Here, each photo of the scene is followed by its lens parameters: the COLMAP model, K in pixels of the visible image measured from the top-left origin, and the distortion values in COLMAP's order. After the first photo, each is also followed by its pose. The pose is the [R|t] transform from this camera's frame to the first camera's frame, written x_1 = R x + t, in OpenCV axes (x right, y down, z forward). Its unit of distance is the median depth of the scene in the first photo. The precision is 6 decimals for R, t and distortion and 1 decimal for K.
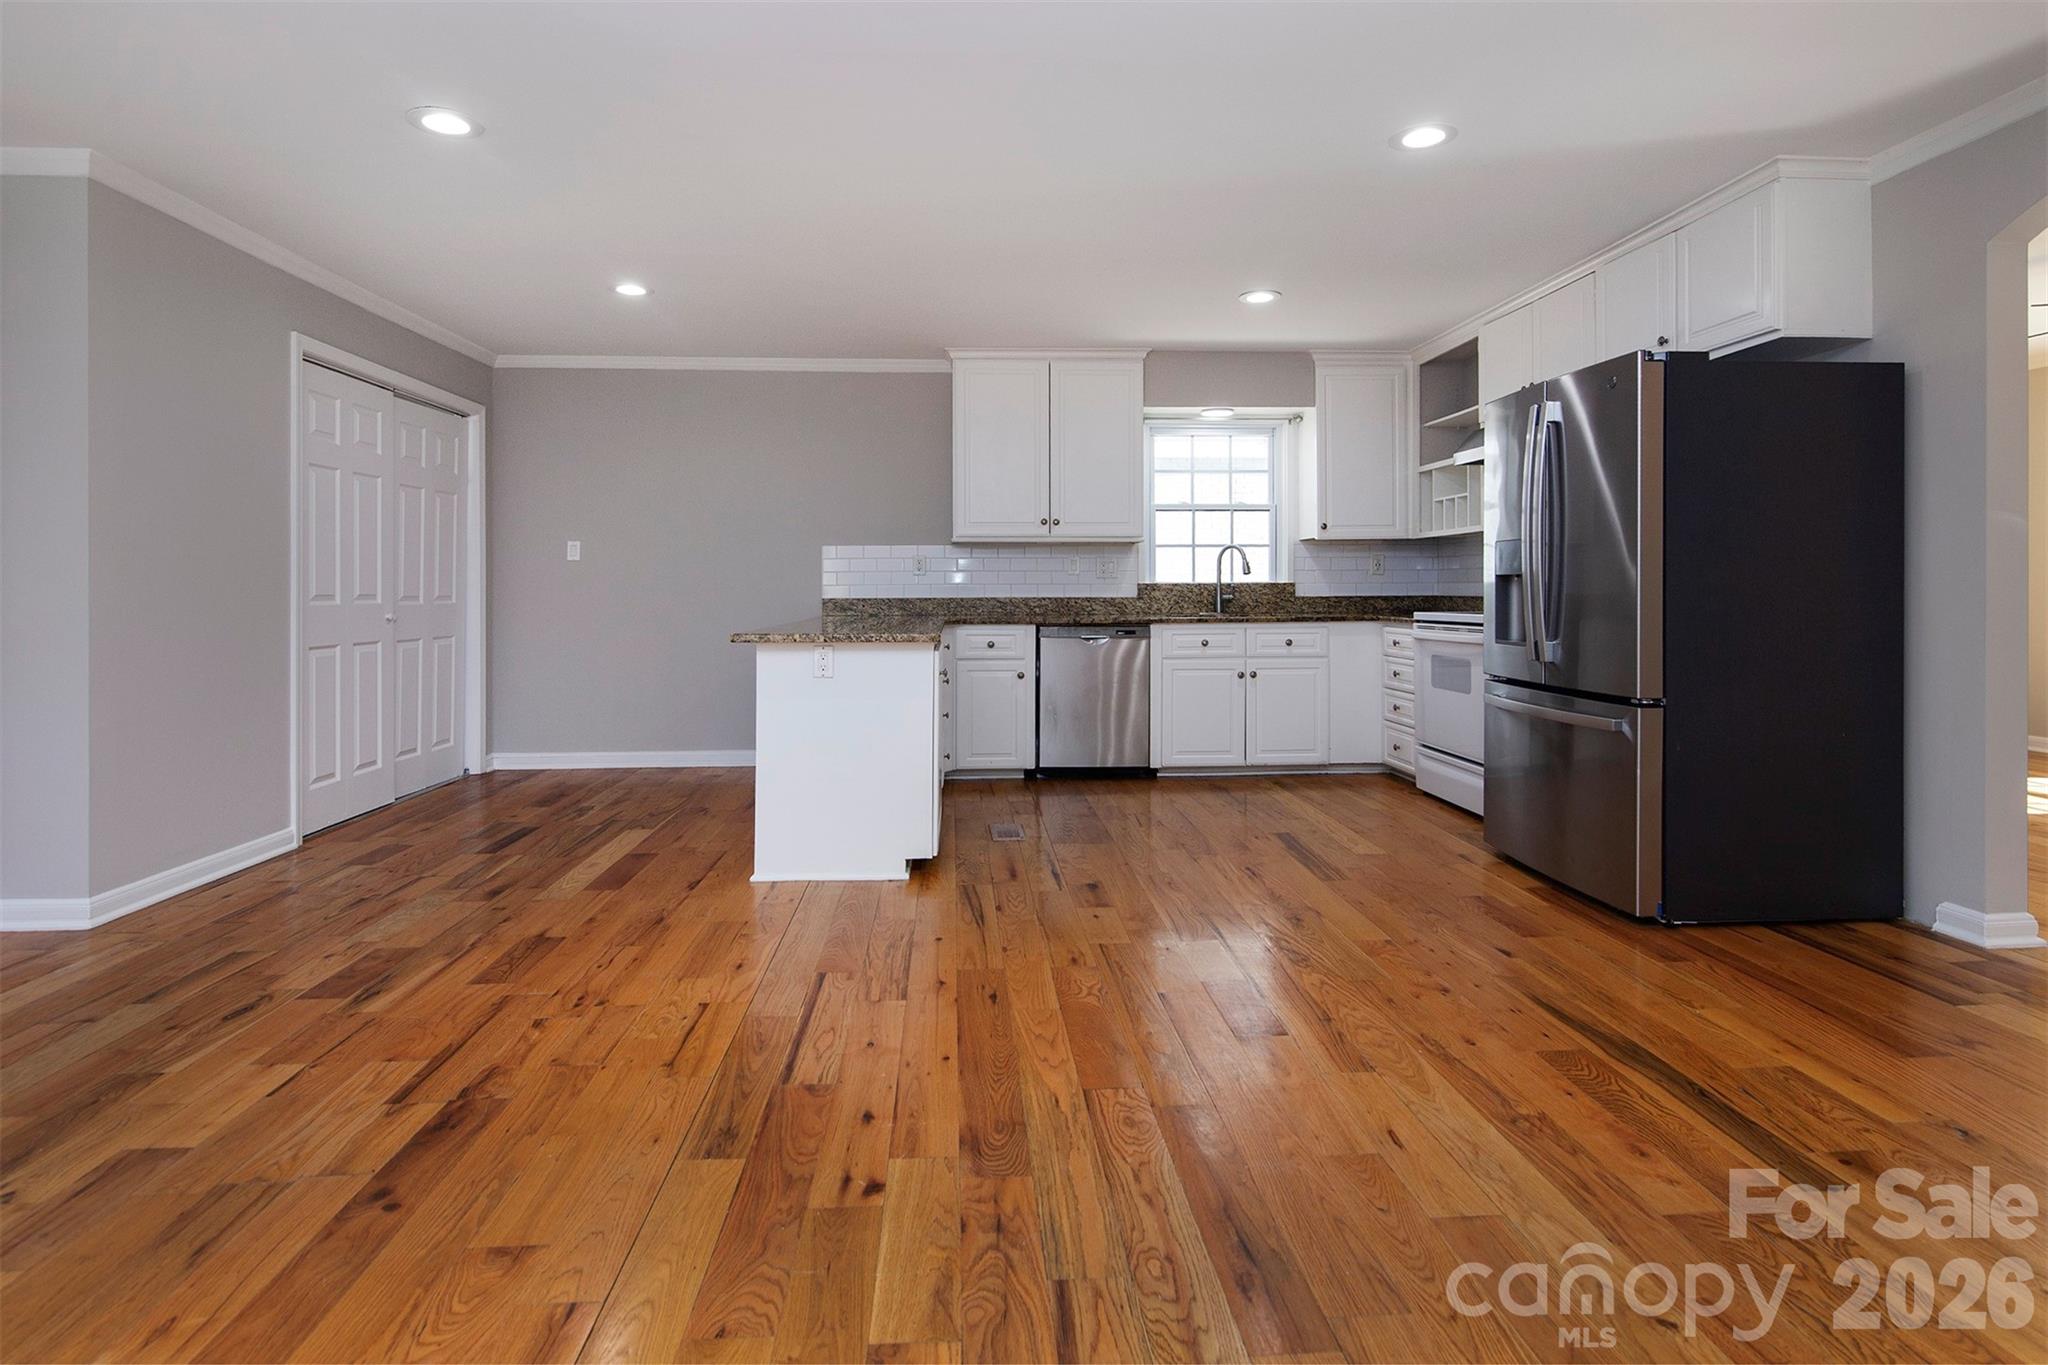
lens RADIAL K [[986.2, 0, 1009.6], [0, 986.2, 590.6], [0, 0, 1]] dist [0.001513, -0.000220]
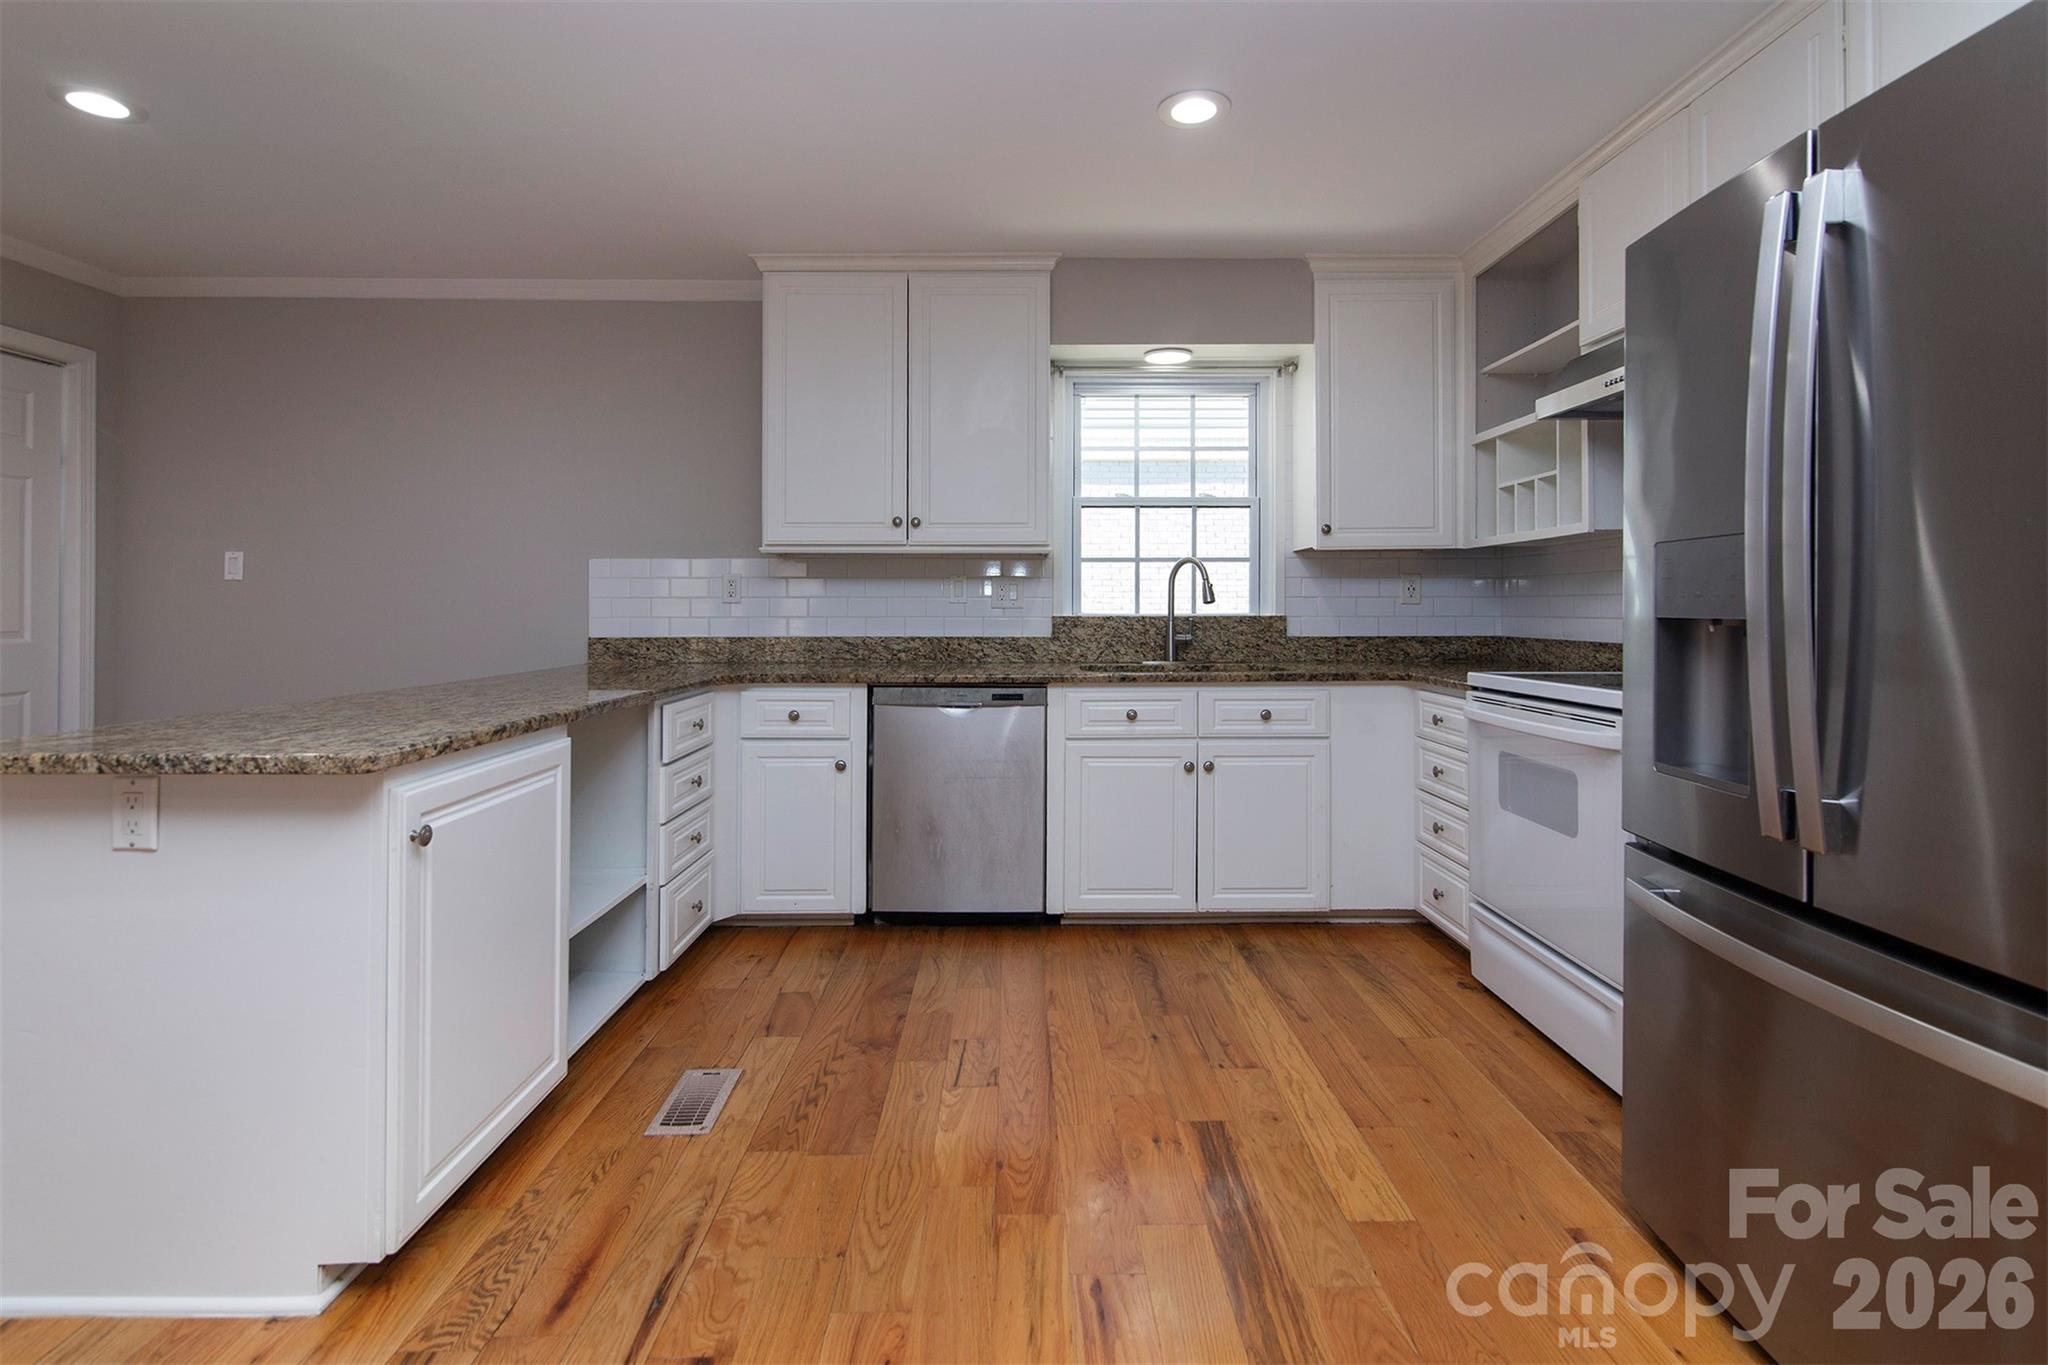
lens RADIAL K [[907.2, 0, 1100.2], [0, 907.2, 605.8], [0, 0, 1]] dist [-0.000507, 0.000049]
pose [[0.999920, 0.001245, 0.012620, 0.162542], [-0.001237, 0.999999, -0.000577, -0.014609], [-0.012621, 0.000561, 0.999920, 0.408377]]
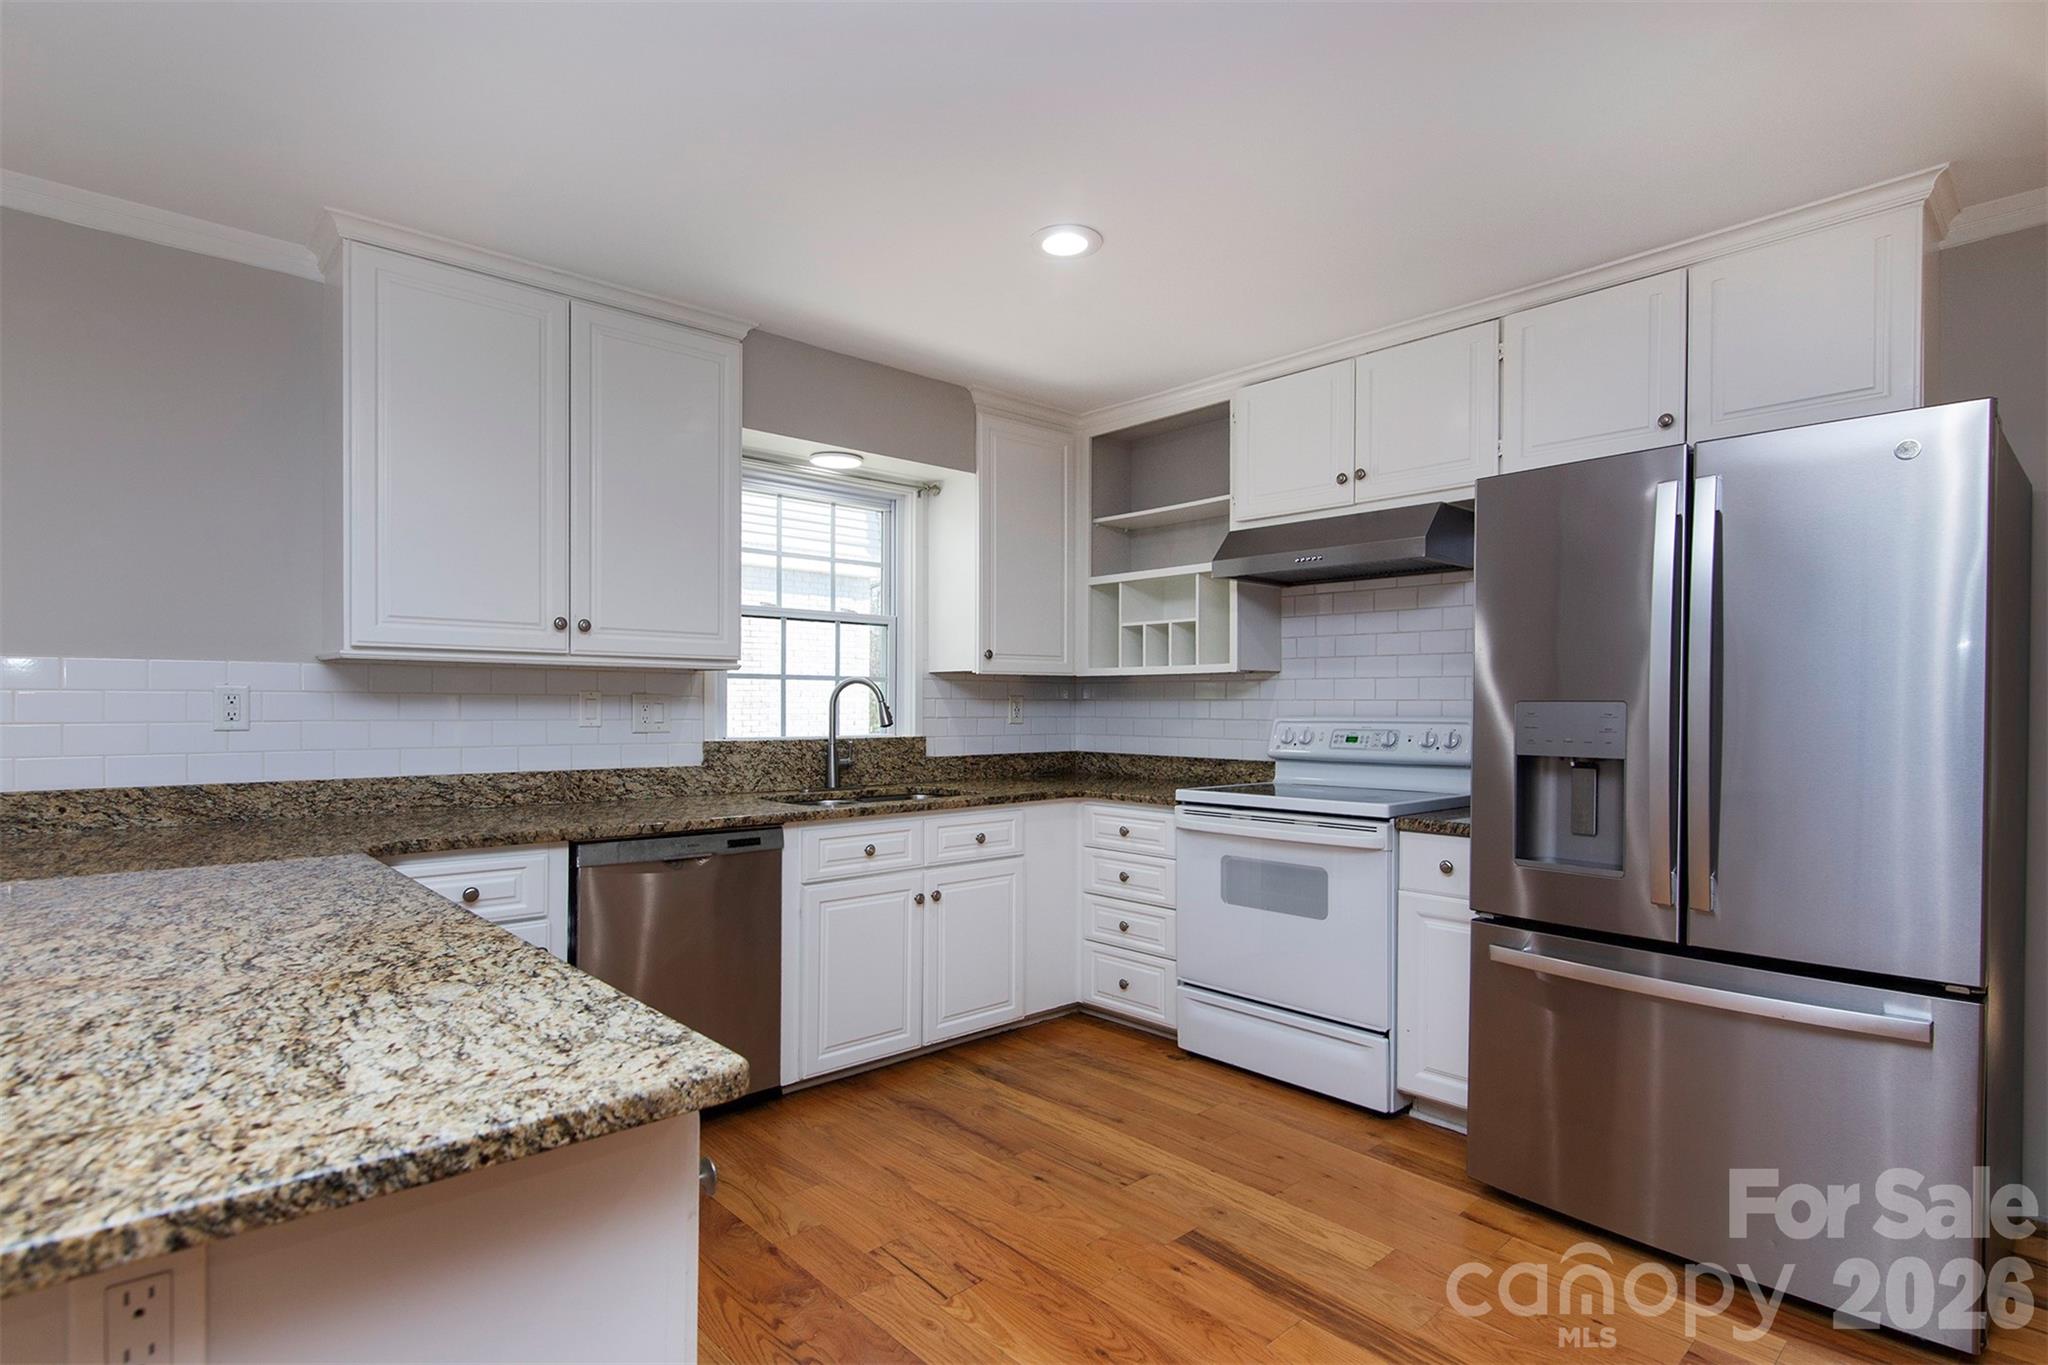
lens RADIAL K [[942.1, 0, 878.1], [0, 942.1, 710.4], [0, 0, 1]] dist [0.000345, -0.000364]
pose [[0.790349, -0.000576, 0.612657, -0.129277], [-0.006972, 0.999926, 0.009935, -0.032660], [-0.612617, -0.012123, 0.790287, 0.535983]]
